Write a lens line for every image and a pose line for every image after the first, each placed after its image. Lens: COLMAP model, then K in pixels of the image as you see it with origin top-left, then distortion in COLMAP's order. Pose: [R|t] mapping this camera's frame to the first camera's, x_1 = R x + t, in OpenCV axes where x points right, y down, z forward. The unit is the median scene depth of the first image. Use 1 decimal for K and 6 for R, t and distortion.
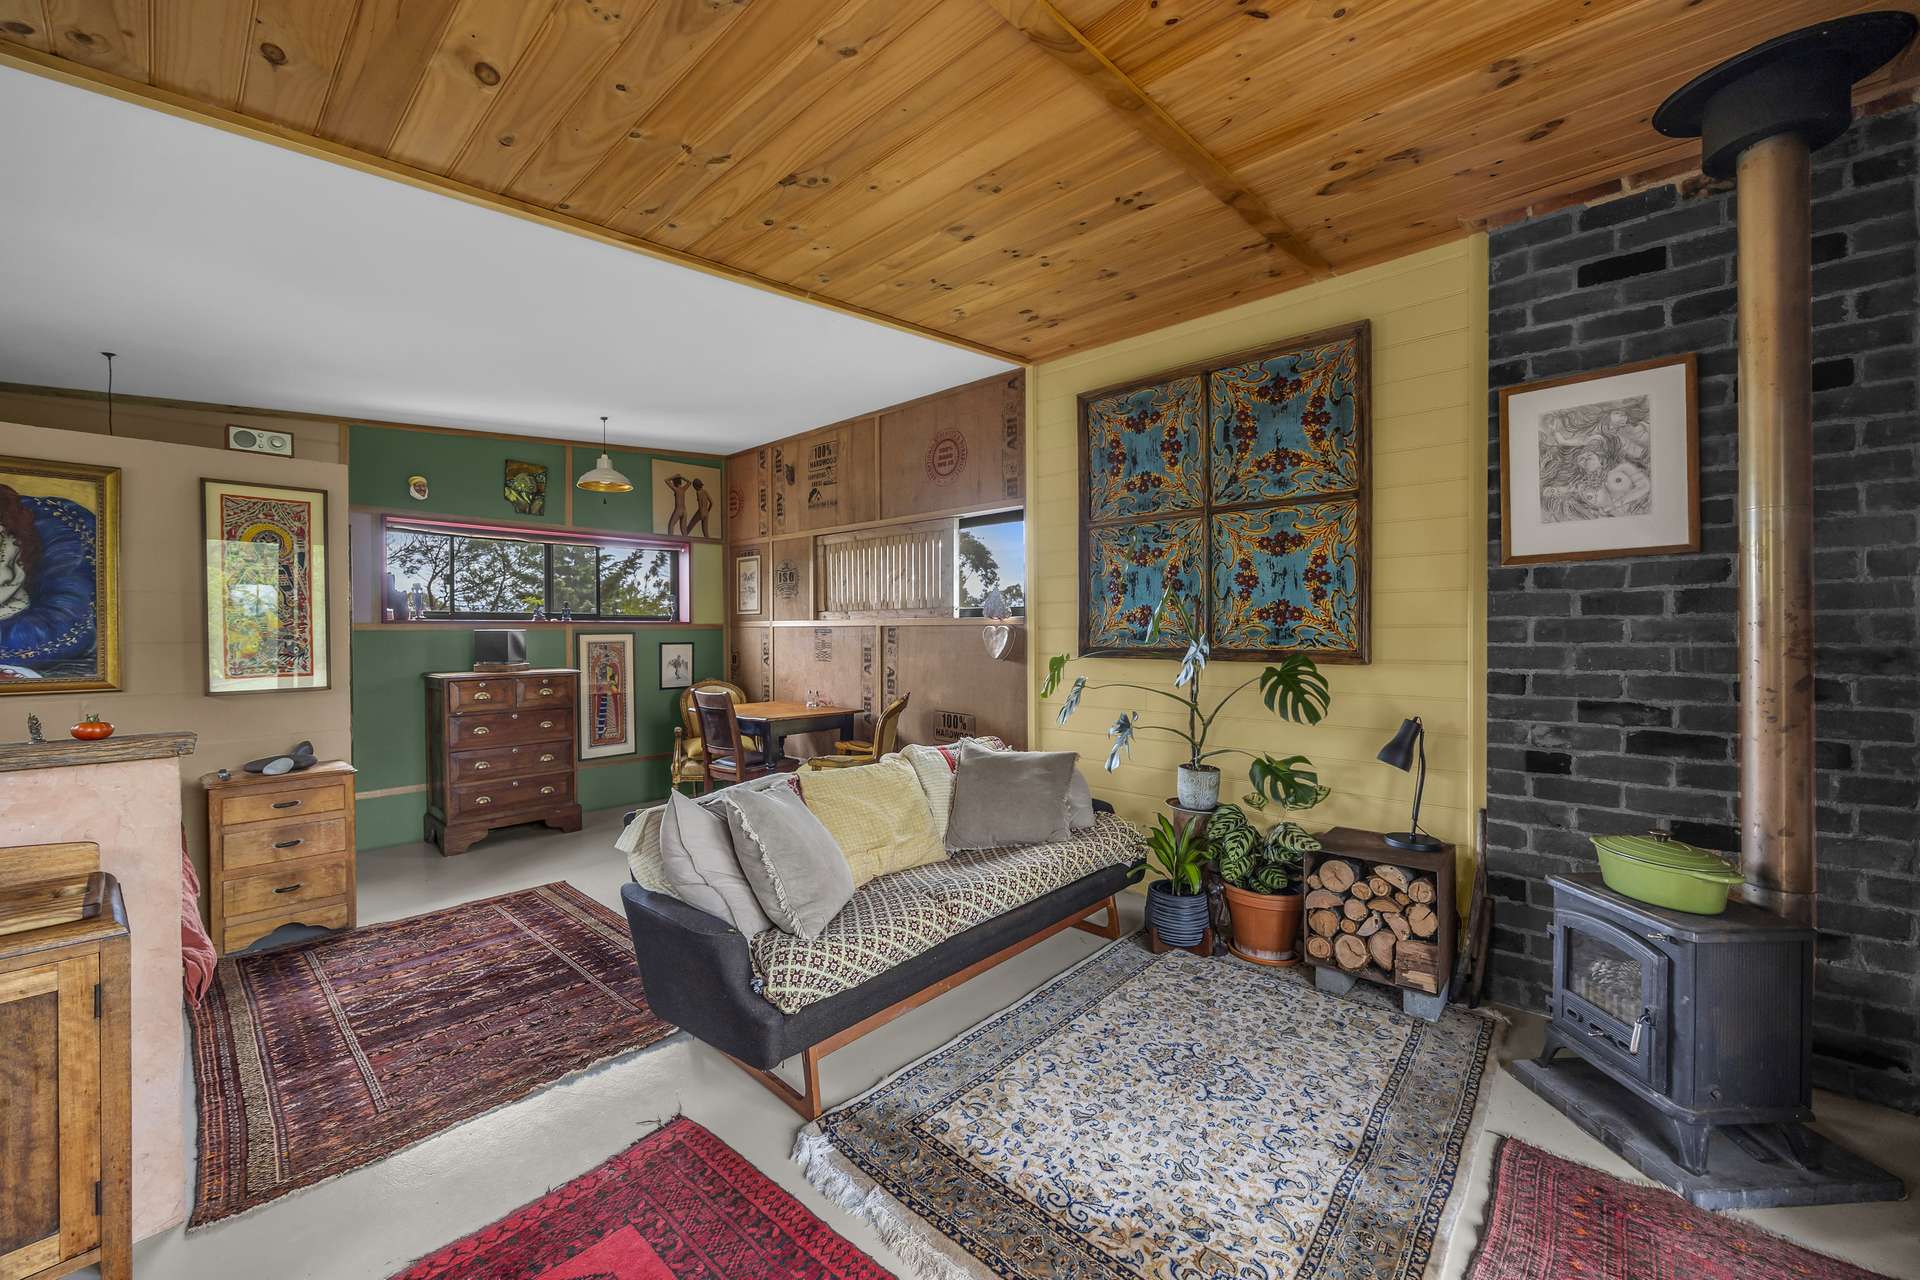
lens RADIAL K [[735.6, 0, 964.7], [0, 735.6, 637.5], [0, 0, 1]] dist [-0.006155, -0.000056]
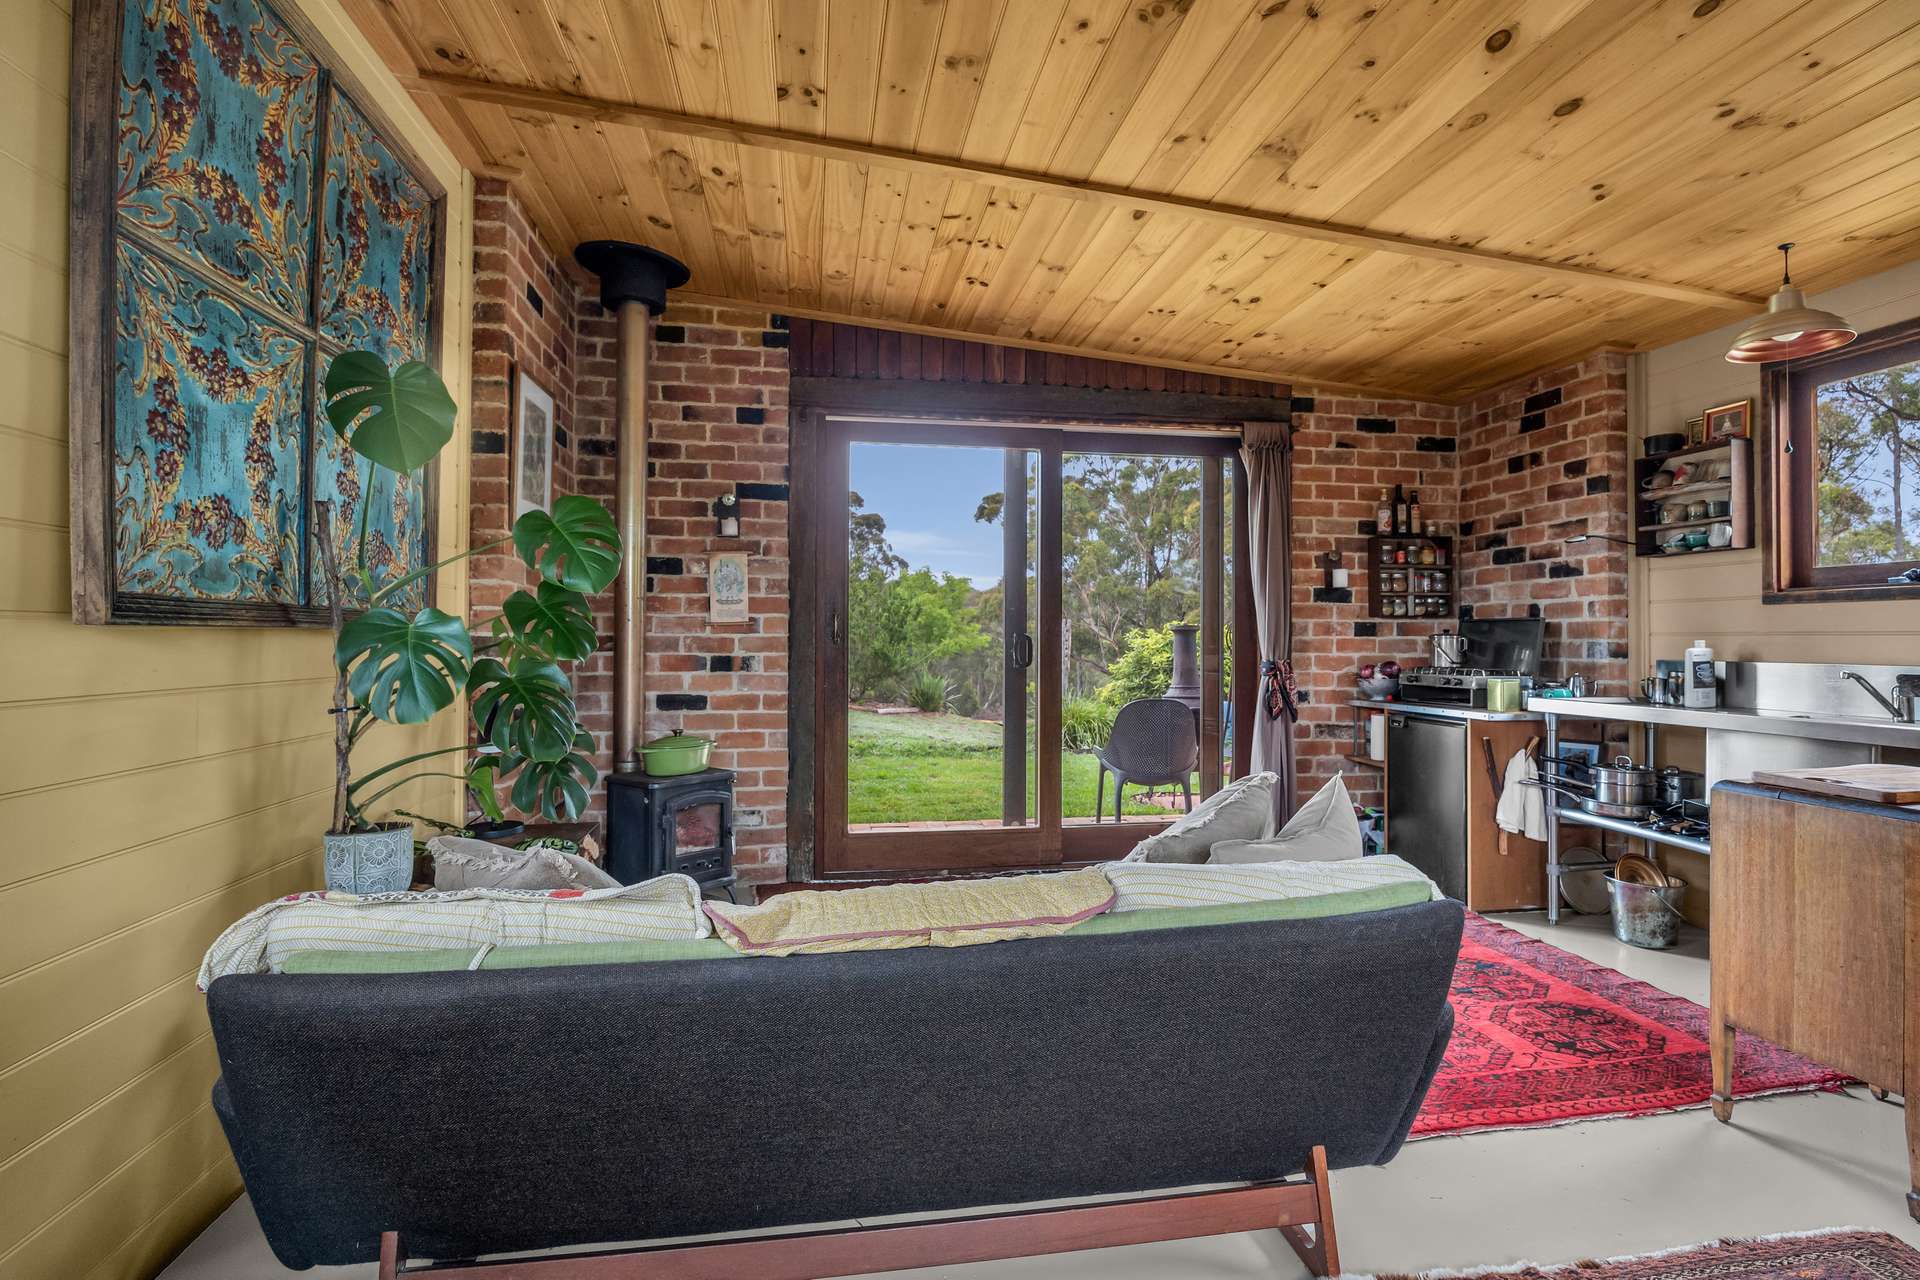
lens RADIAL K [[893.4, 0, 960.0], [0, 893.4, 640.0], [0, 0, 1]] dist [-0.021292, -0.000098]
pose [[-0.774255, 0.001981, 0.632870, -0.310006], [0.005402, 0.999979, 0.003480, 0.030722], [-0.632850, 0.006113, -0.774250, 0.898594]]
